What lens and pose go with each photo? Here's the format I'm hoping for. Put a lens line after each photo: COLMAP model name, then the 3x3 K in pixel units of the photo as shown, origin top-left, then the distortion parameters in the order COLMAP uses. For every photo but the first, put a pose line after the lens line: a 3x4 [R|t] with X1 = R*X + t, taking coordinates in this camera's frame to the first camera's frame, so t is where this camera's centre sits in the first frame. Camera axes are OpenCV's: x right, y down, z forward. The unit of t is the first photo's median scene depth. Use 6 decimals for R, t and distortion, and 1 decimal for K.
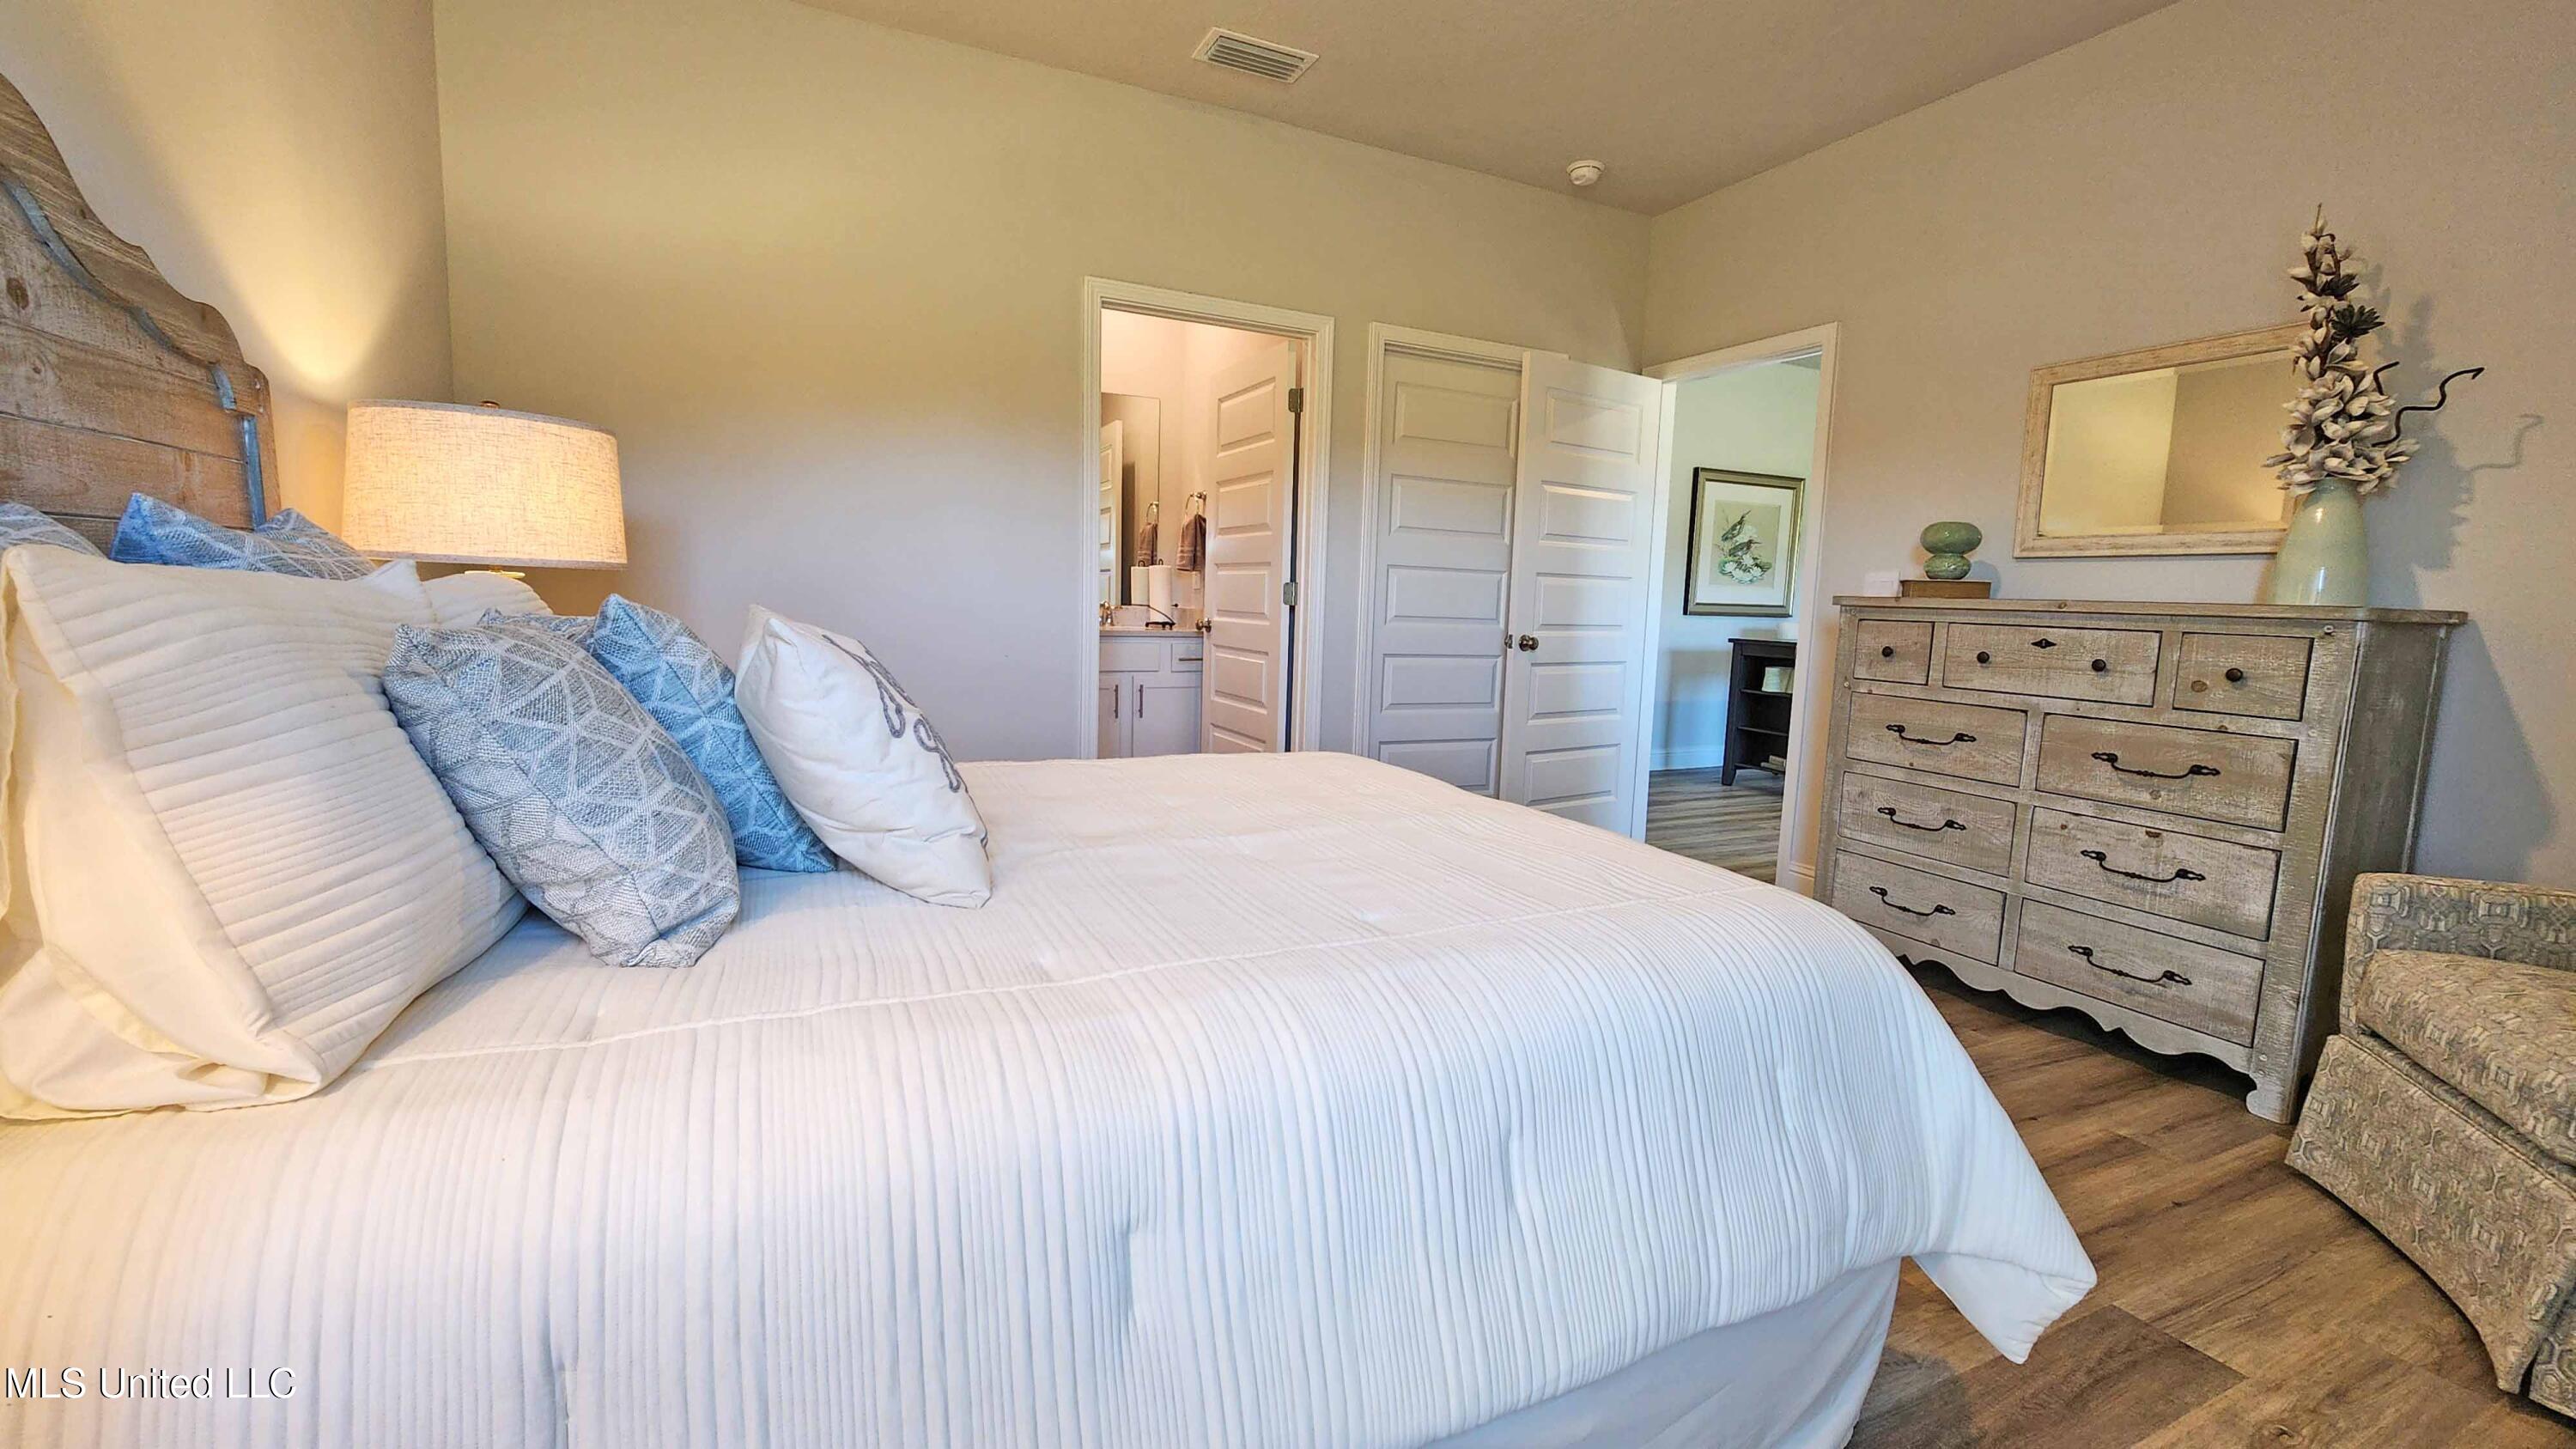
lens RADIAL K [[1062.2, 0, 1289.2], [0, 1062.2, 728.2], [0, 0, 1]] dist [-0.006916, -0.000547]
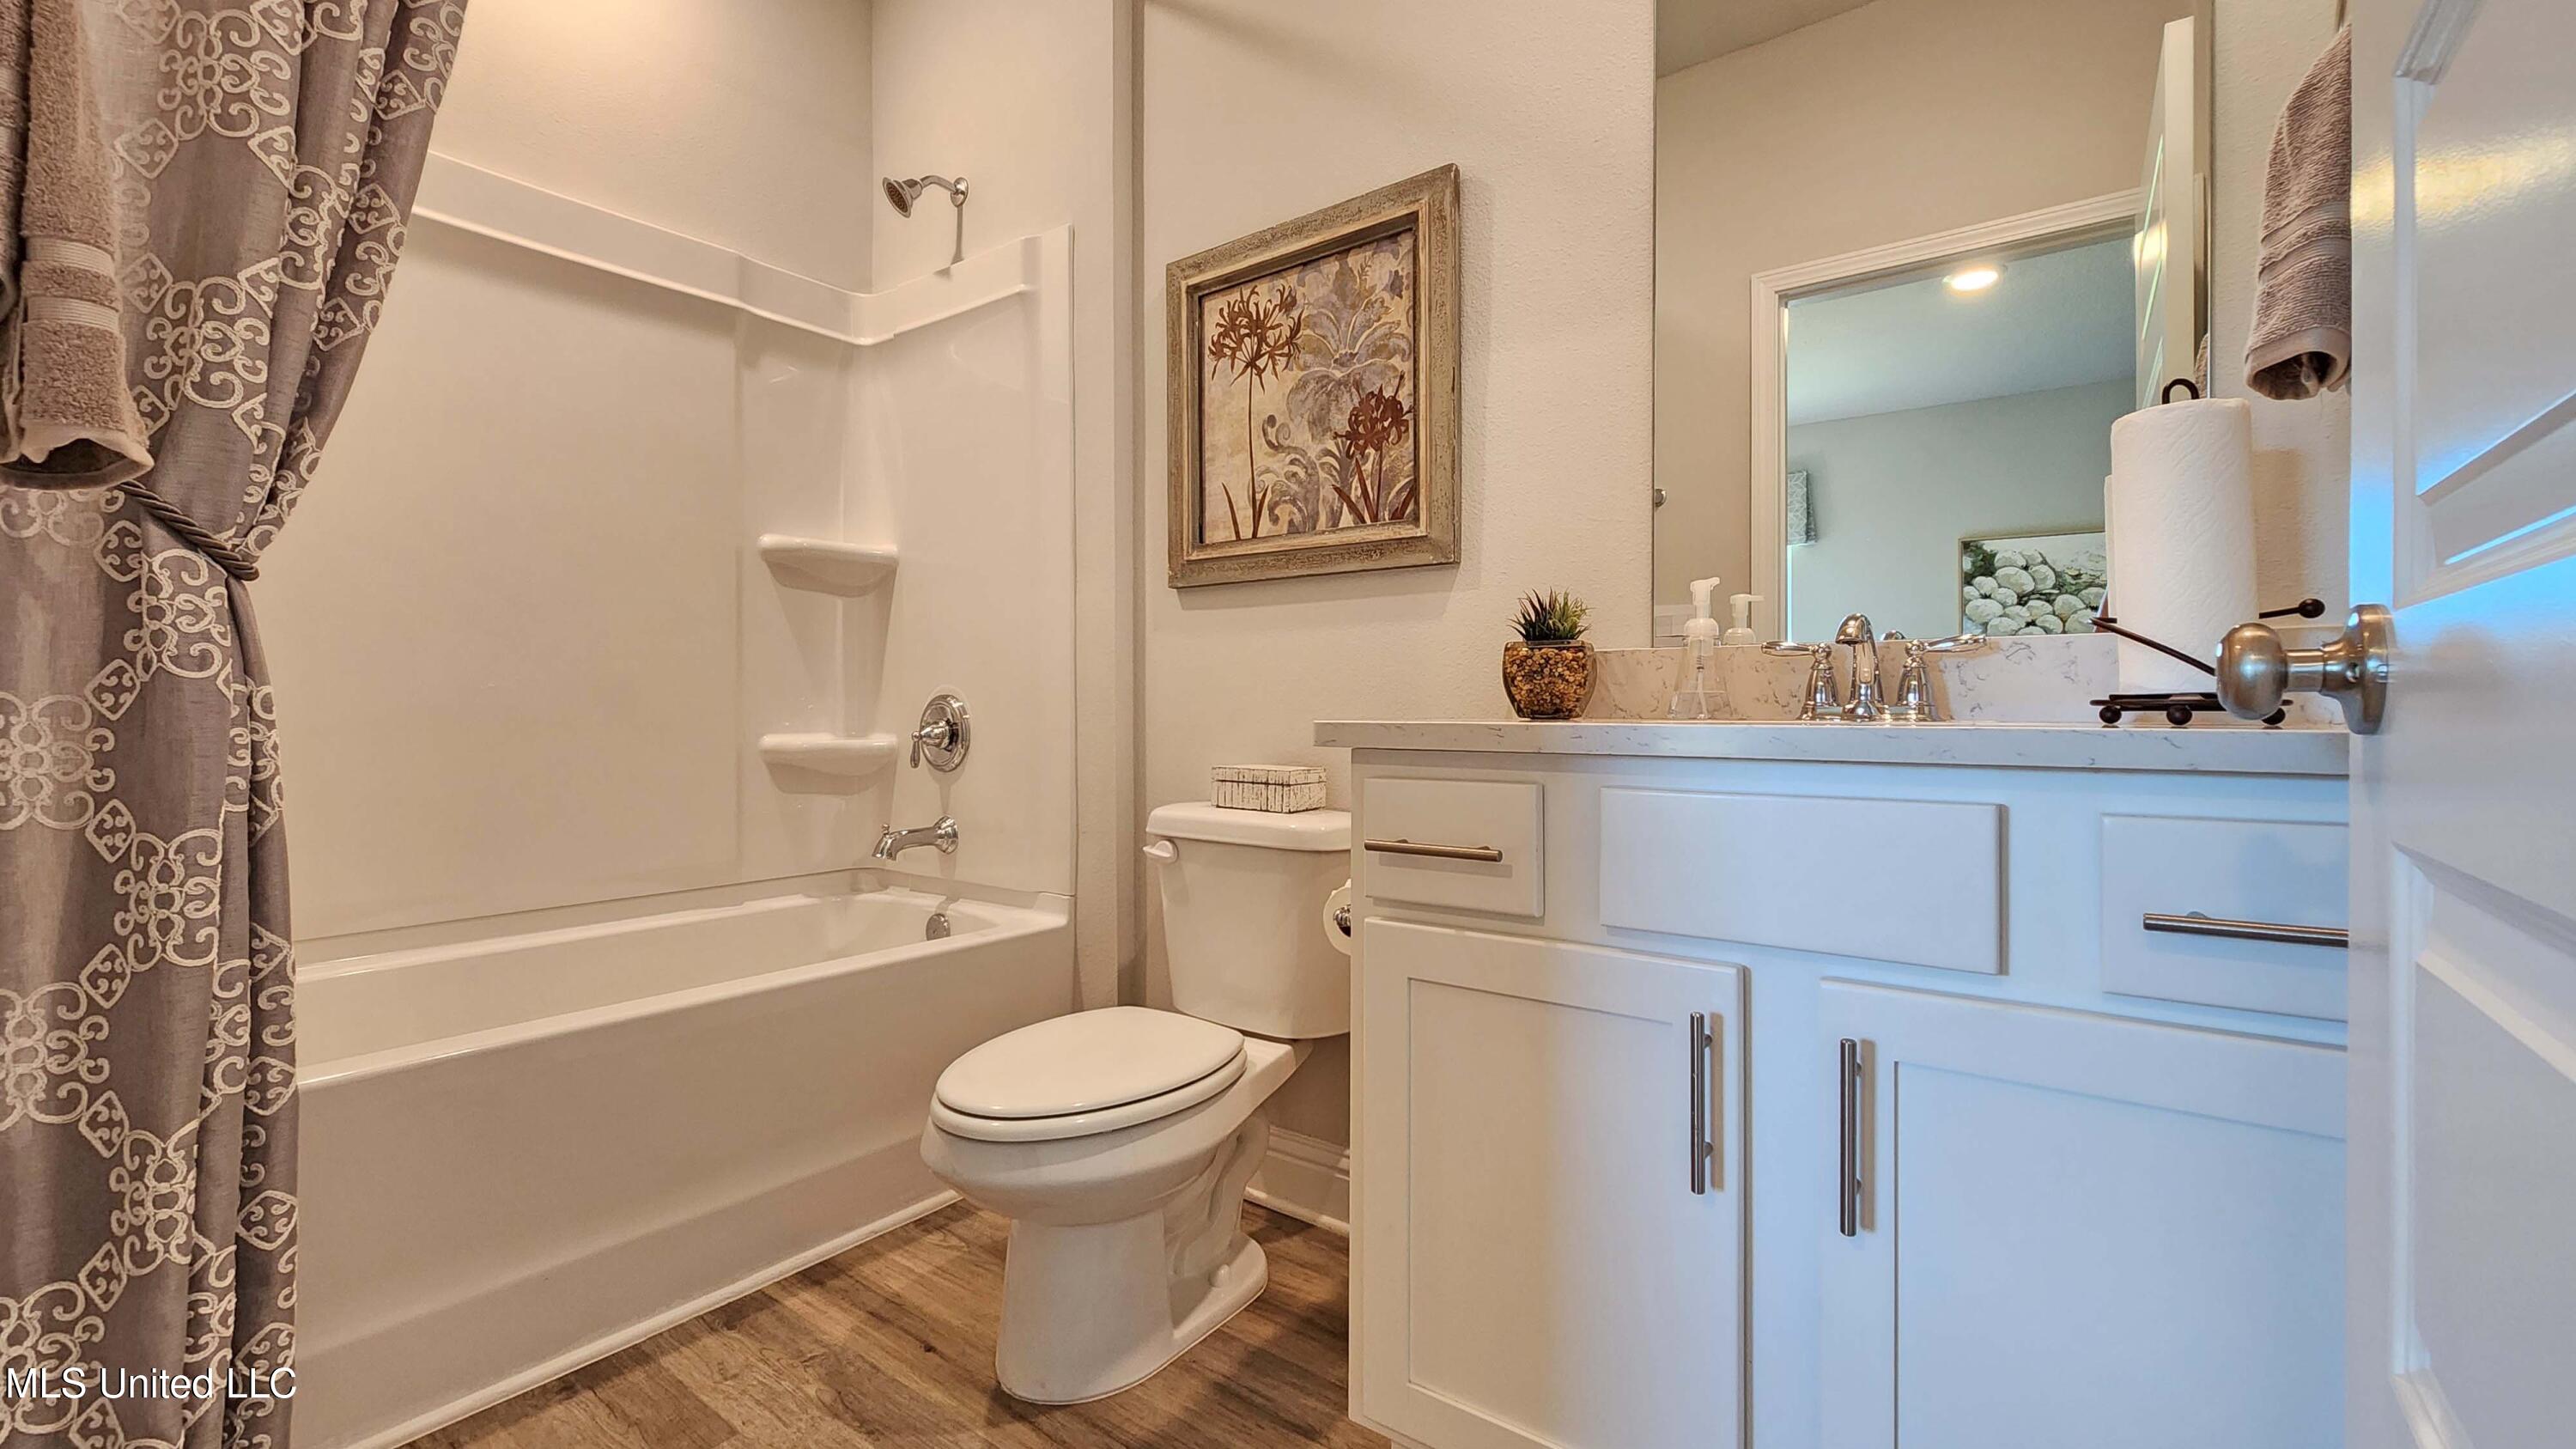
lens RADIAL K [[1062.2, 0, 1294.7], [0, 1062.2, 712.9], [0, 0, 1]] dist [-0.006916, -0.000547]
pose [[0.457992, -0.026799, -0.888553, -0.068425], [-0.094023, 0.992479, -0.078396, -0.193770], [0.883970, 0.119449, 0.452027, 2.241675]]
